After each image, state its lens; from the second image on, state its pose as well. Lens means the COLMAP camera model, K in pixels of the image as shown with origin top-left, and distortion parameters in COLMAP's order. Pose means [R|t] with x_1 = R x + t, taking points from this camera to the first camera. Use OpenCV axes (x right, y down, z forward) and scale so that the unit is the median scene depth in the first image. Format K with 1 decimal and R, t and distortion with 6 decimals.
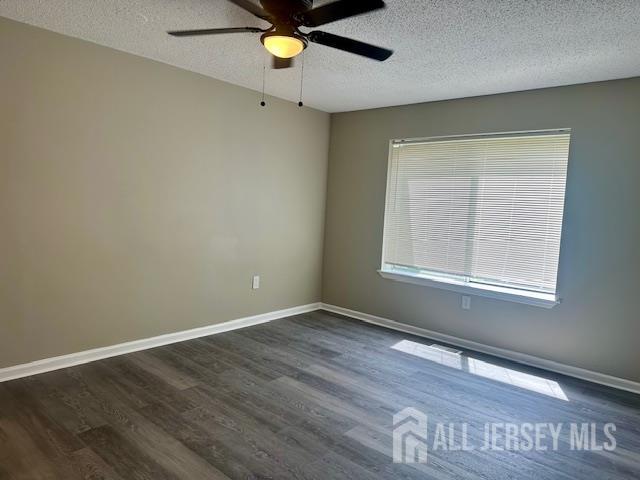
lens RADIAL K [[452.1, 0, 320.0], [0, 452.1, 240.0], [0, 0, 1]] dist [0.073650, -0.083694]
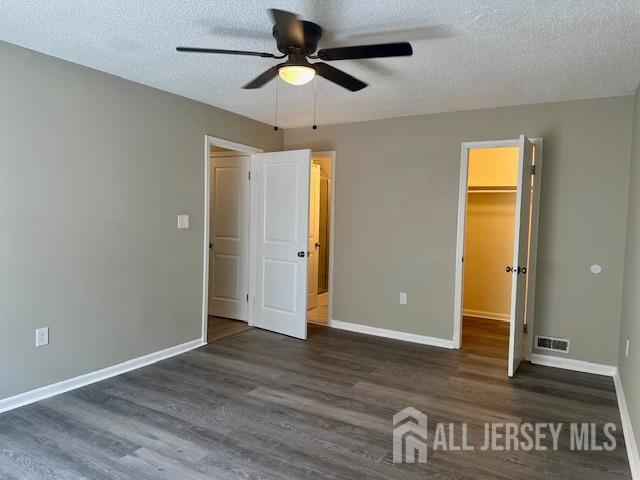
lens RADIAL K [[452.1, 0, 320.0], [0, 452.1, 240.0], [0, 0, 1]] dist [0.073650, -0.083694]
pose [[-0.977677, -0.061096, -0.201034, 0.052024], [-0.089921, 0.986408, 0.137528, -0.179681], [0.189899, 0.152535, -0.969882, 1.985791]]
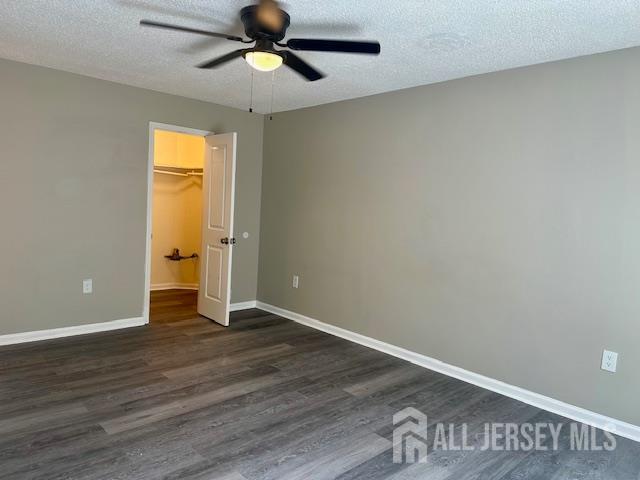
lens RADIAL K [[452.1, 0, 320.0], [0, 452.1, 240.0], [0, 0, 1]] dist [0.073650, -0.083694]
pose [[-0.089138, 0.022281, -0.995770, 0.914323], [-0.141858, 0.989274, 0.034834, -0.057362], [0.985865, 0.144363, -0.085021, 1.206486]]
